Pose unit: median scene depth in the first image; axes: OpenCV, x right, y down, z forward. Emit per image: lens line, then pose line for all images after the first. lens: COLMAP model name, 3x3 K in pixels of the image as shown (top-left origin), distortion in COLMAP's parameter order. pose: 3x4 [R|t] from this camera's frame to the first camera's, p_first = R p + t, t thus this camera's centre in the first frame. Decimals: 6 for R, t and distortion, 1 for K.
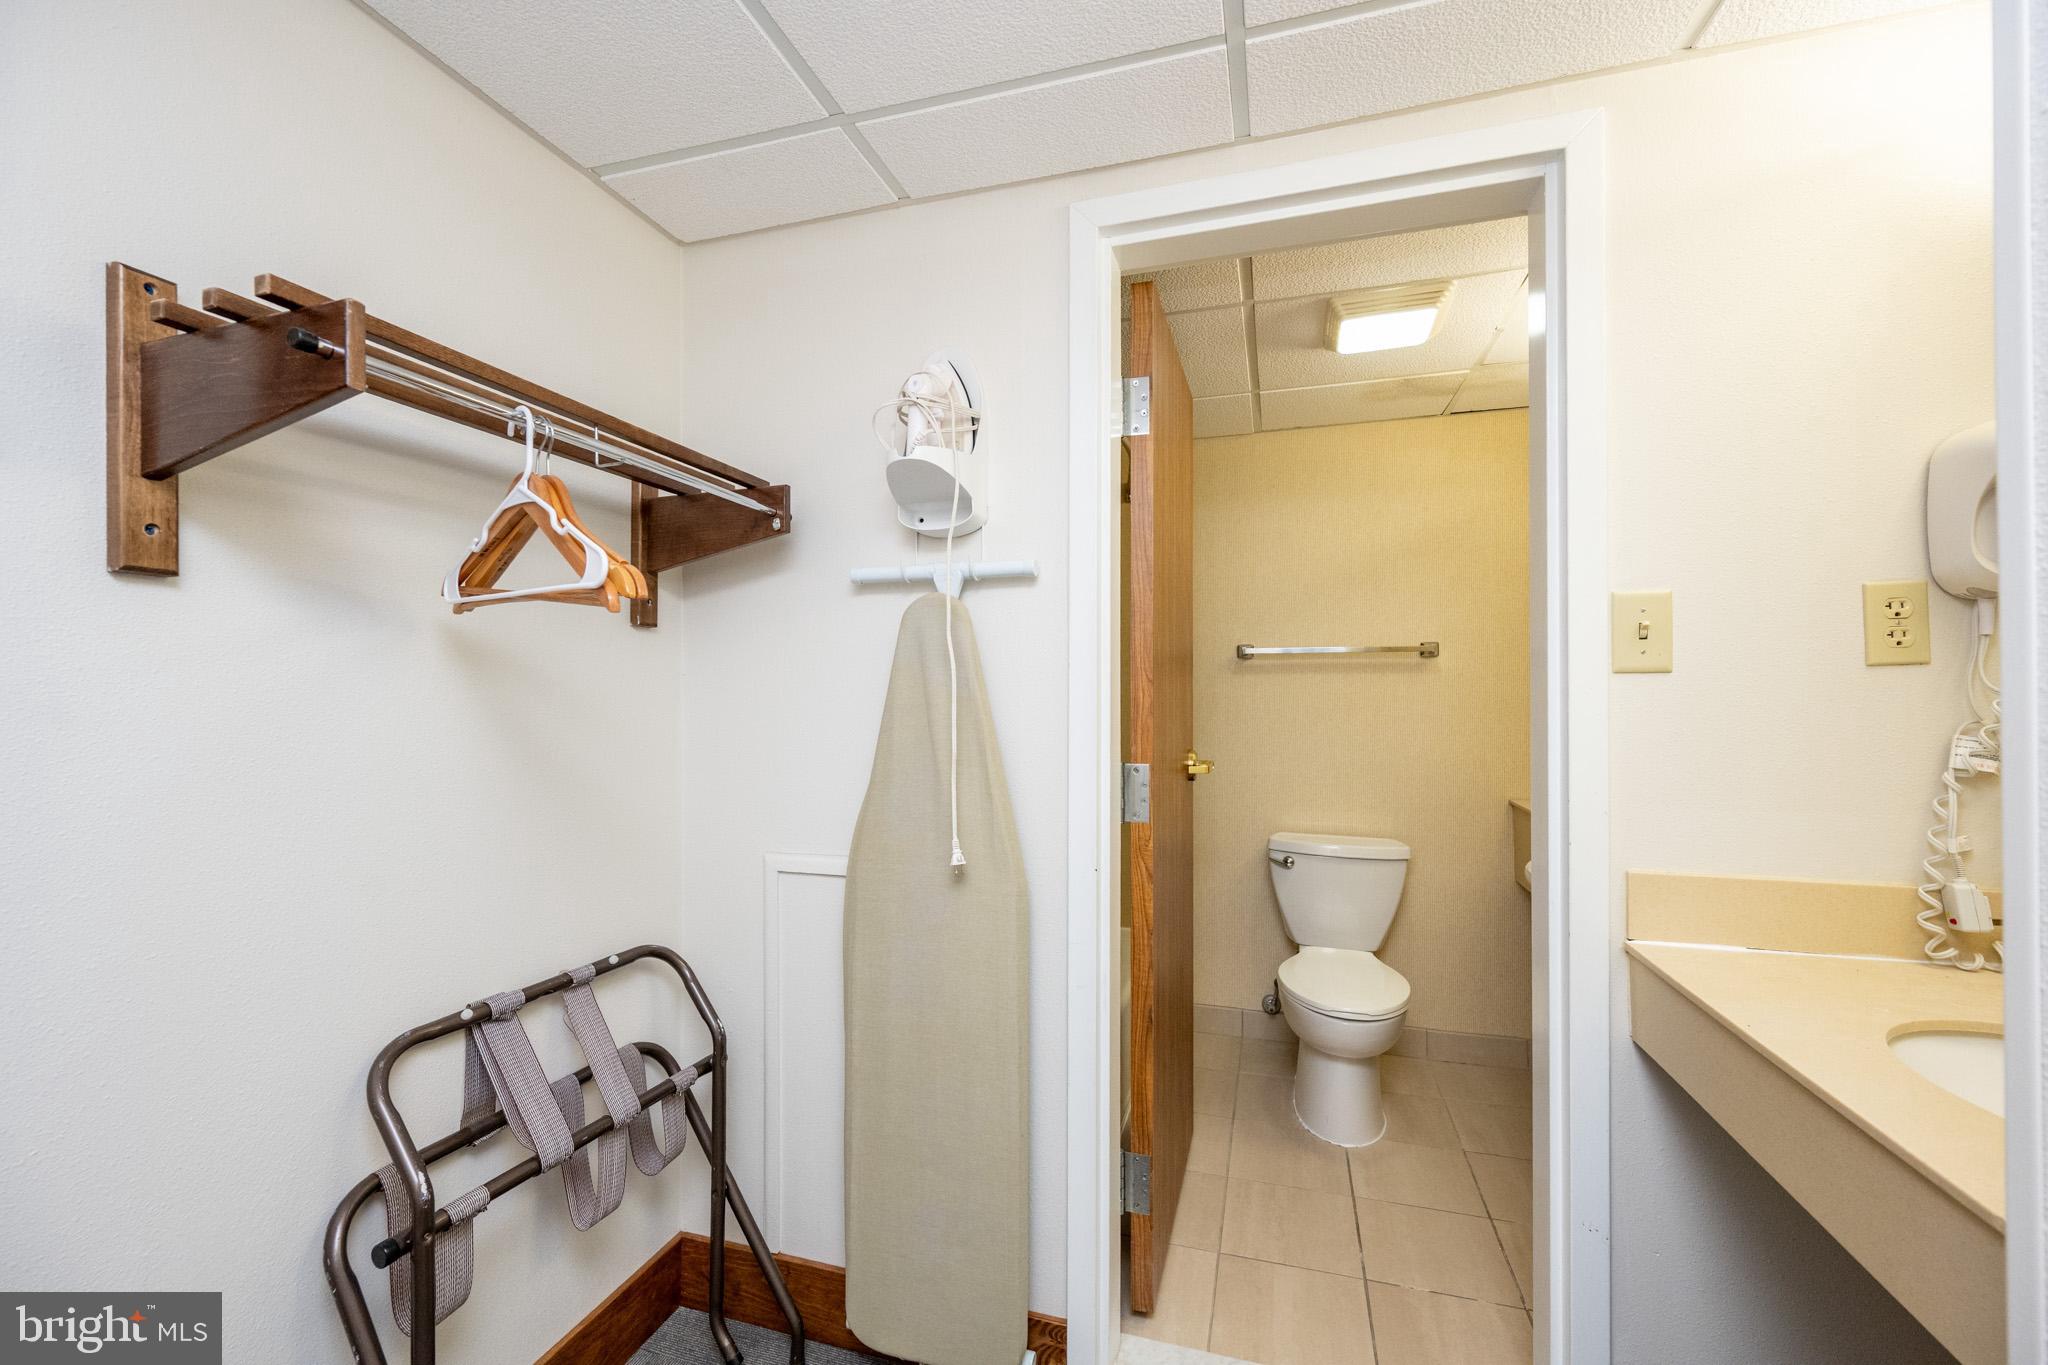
lens RADIAL K [[859.9, 0, 1061.5], [0, 859.9, 667.8], [0, 0, 1]] dist [-0.004506, -0.000590]
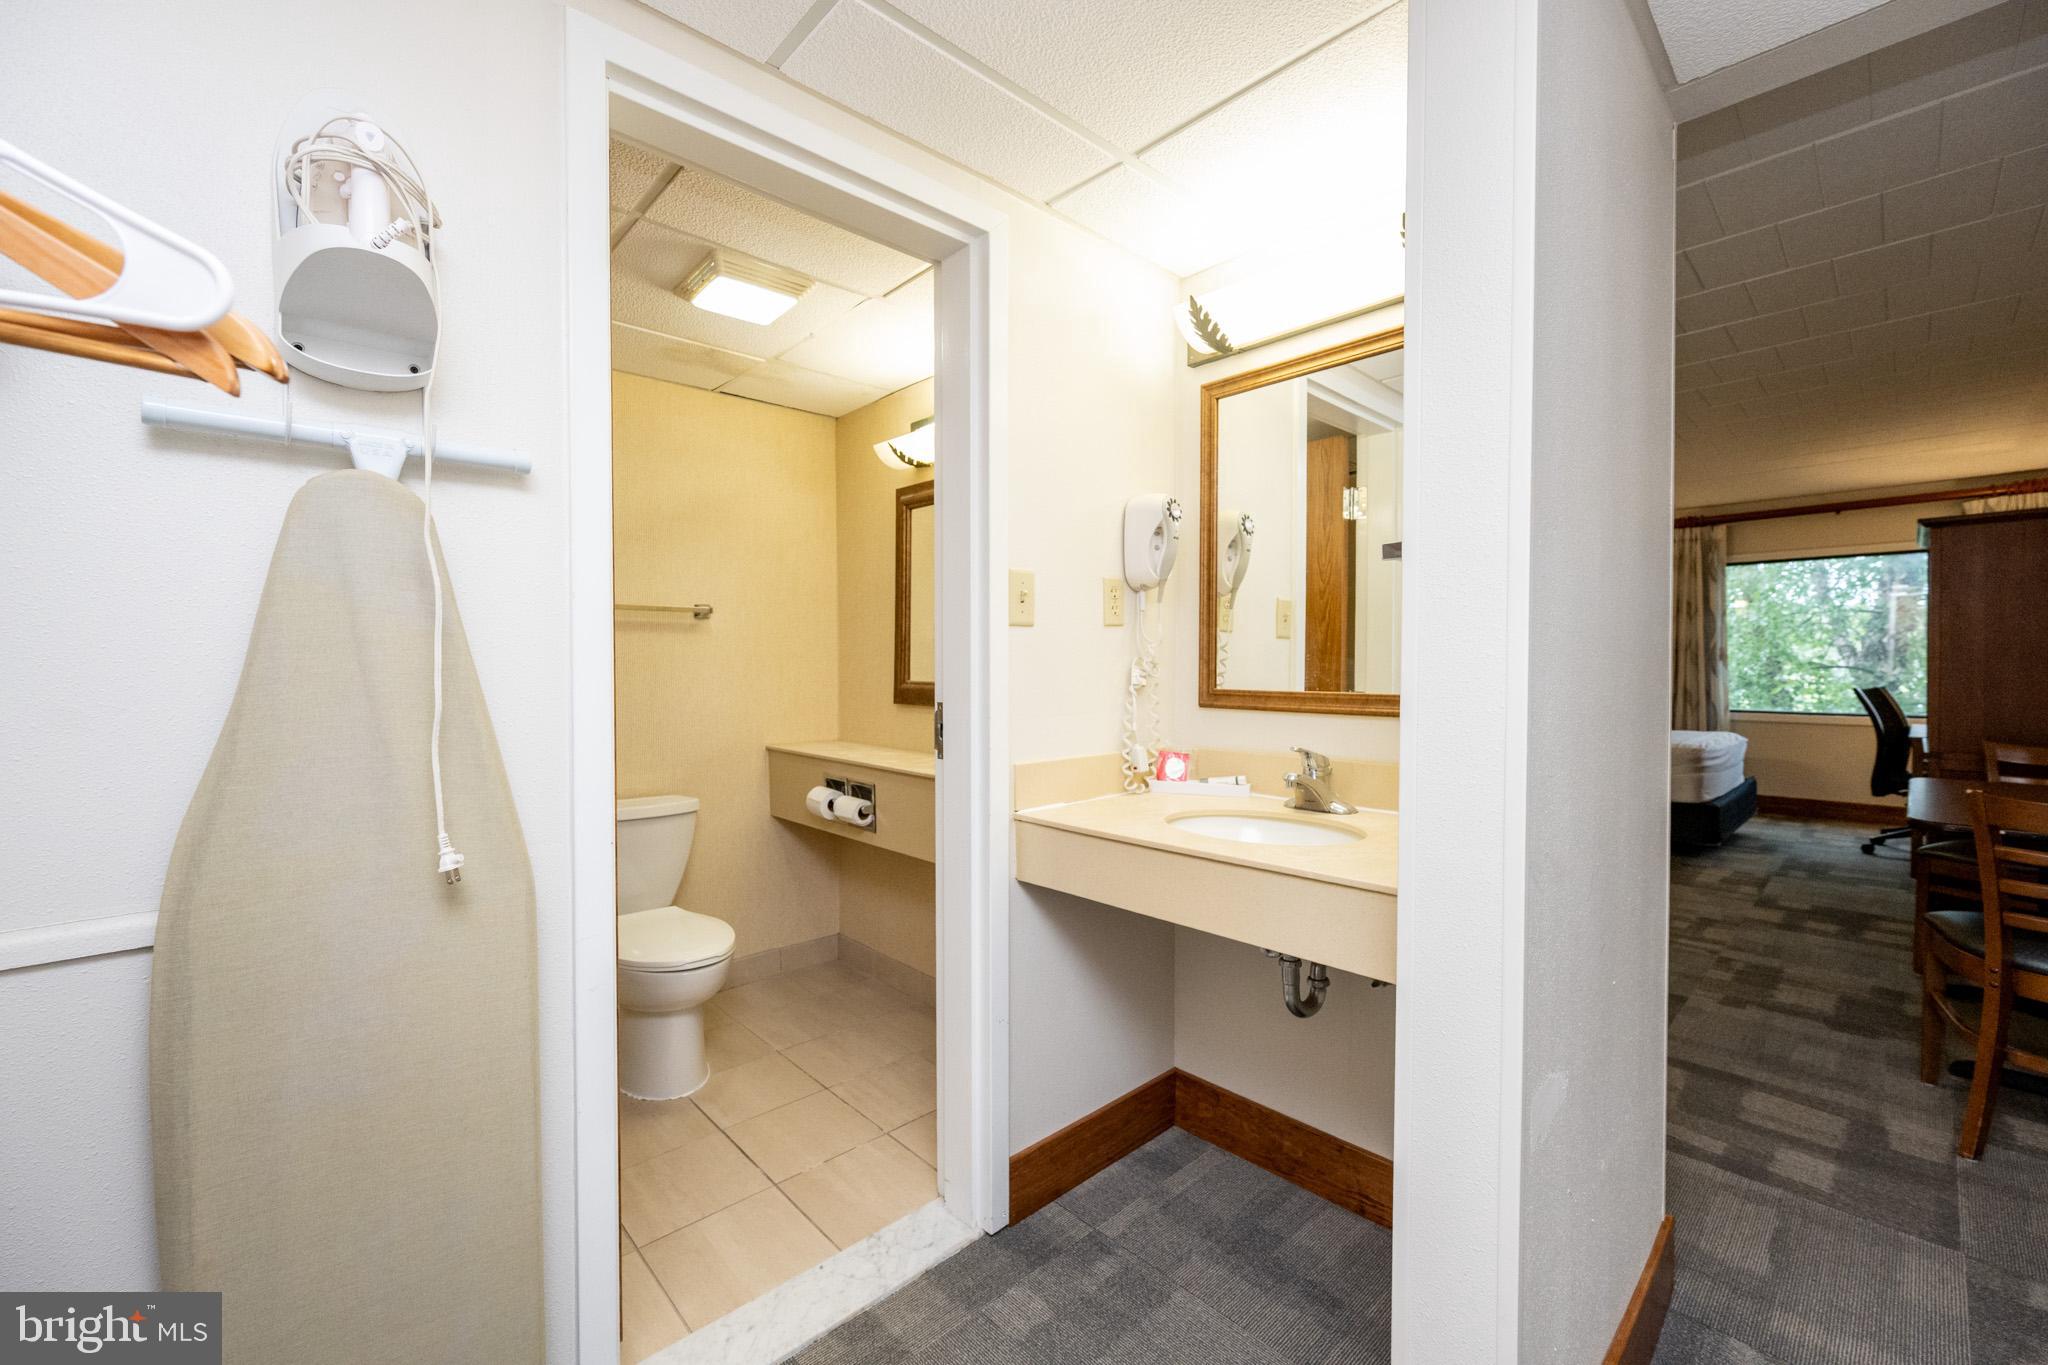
lens RADIAL K [[832.4, 0, 1026.5], [0, 832.4, 671.8], [0, 0, 1]] dist [0.000286, -0.000205]
pose [[0.498340, -0.010718, 0.866915, -0.408108], [-0.013980, 0.999694, 0.020396, 0.041575], [-0.866869, -0.022284, 0.498038, 0.224959]]
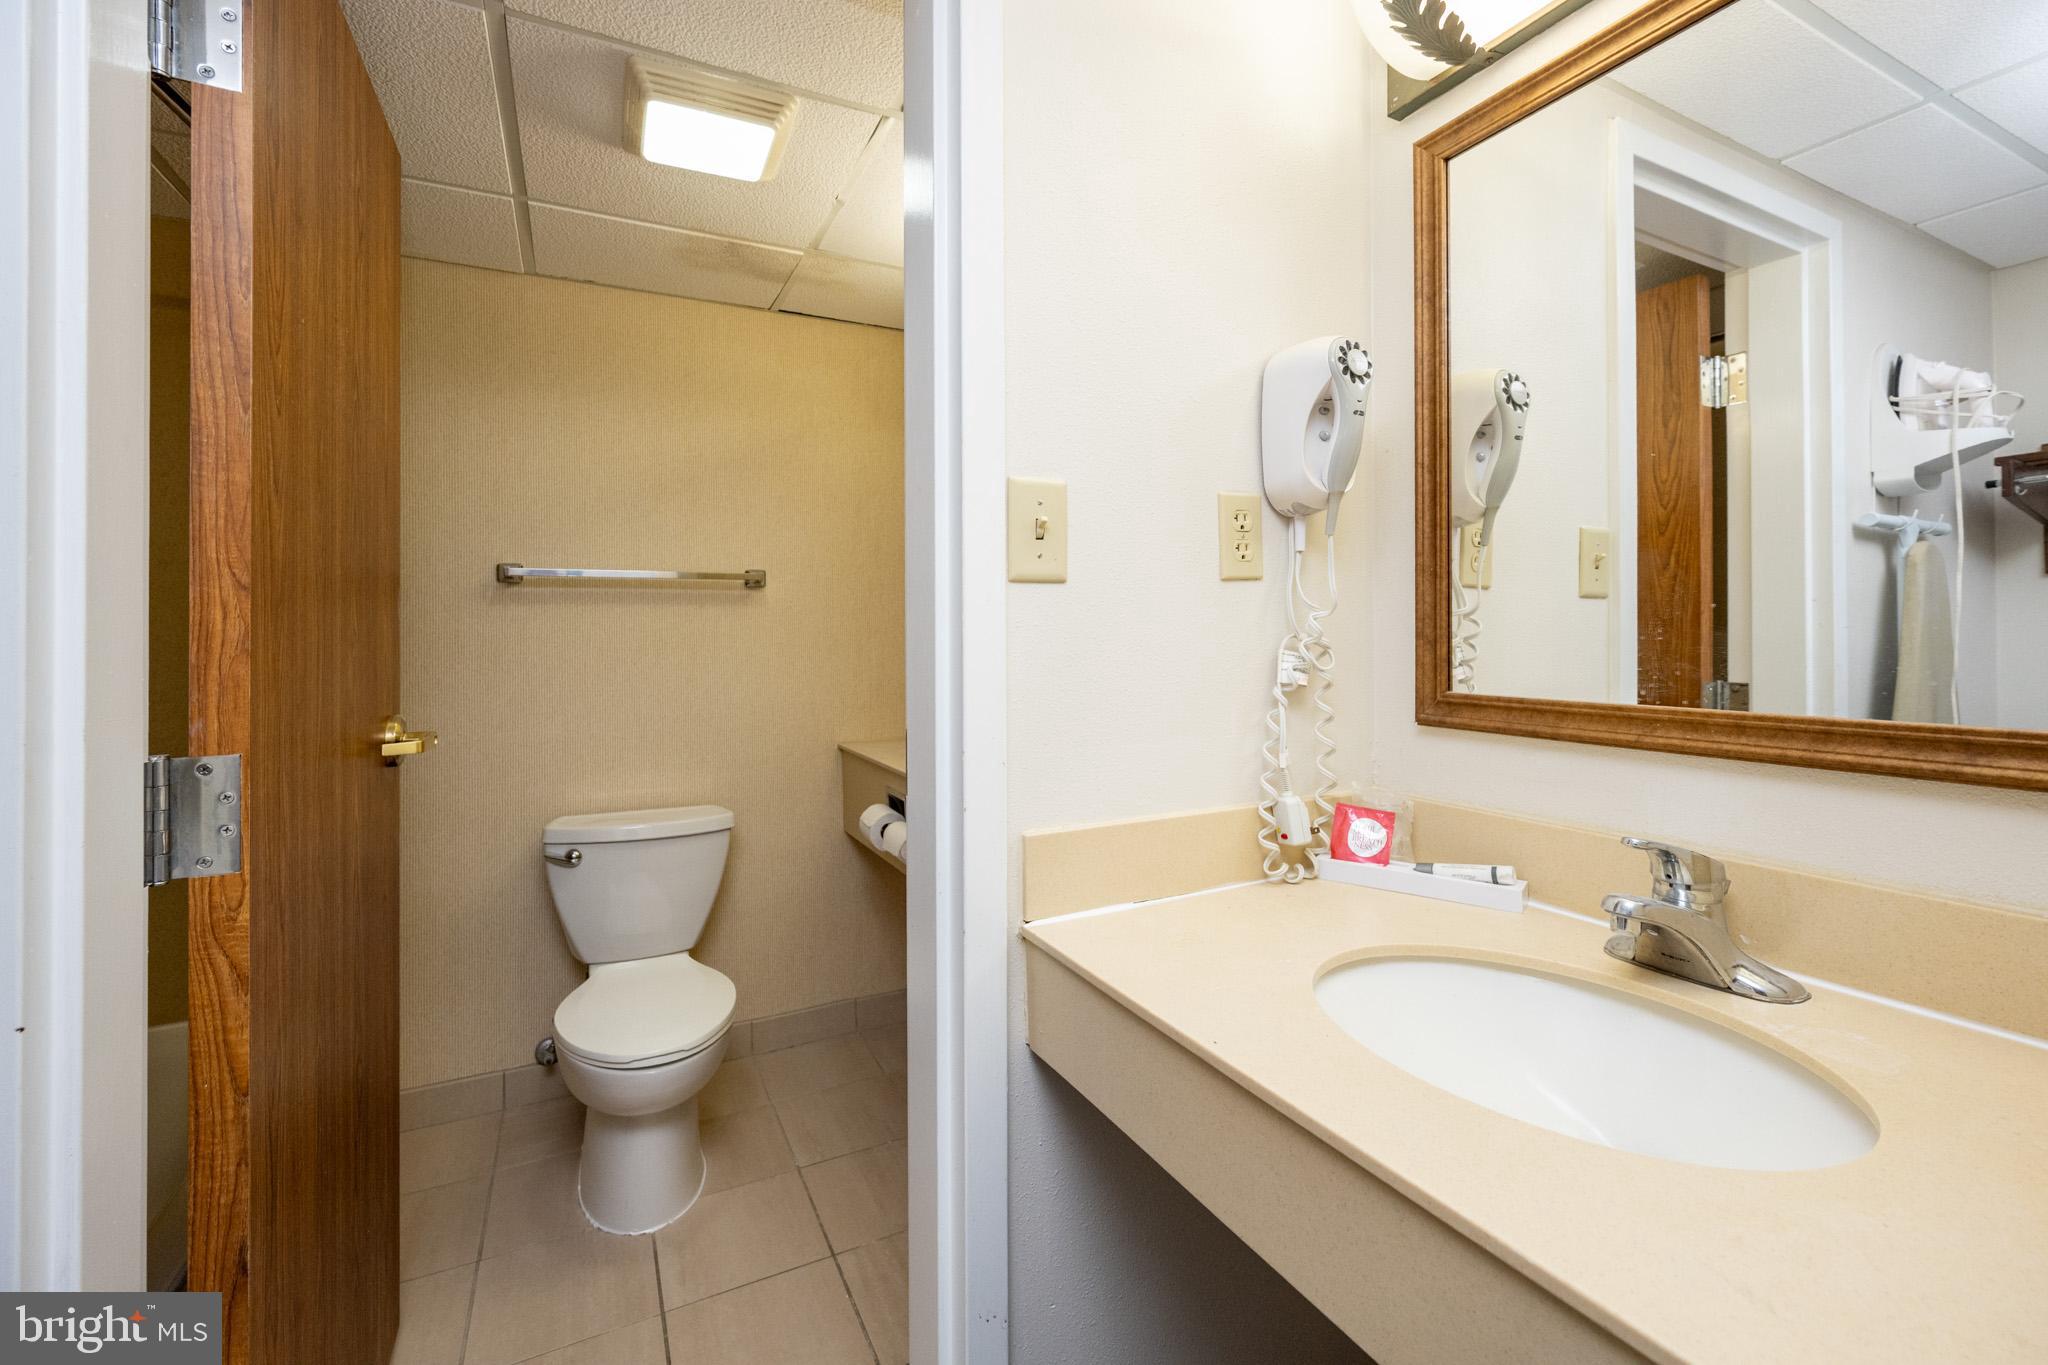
lens RADIAL K [[810.7, 0, 1008.9], [0, 810.7, 627.5], [0, 0, 1]] dist [0.001739, 0.000018]
pose [[0.745690, -0.000958, 0.666293, 0.119755], [-0.004464, 0.999969, 0.006434, 0.033170], [-0.666279, -0.007772, 0.745662, 0.350655]]
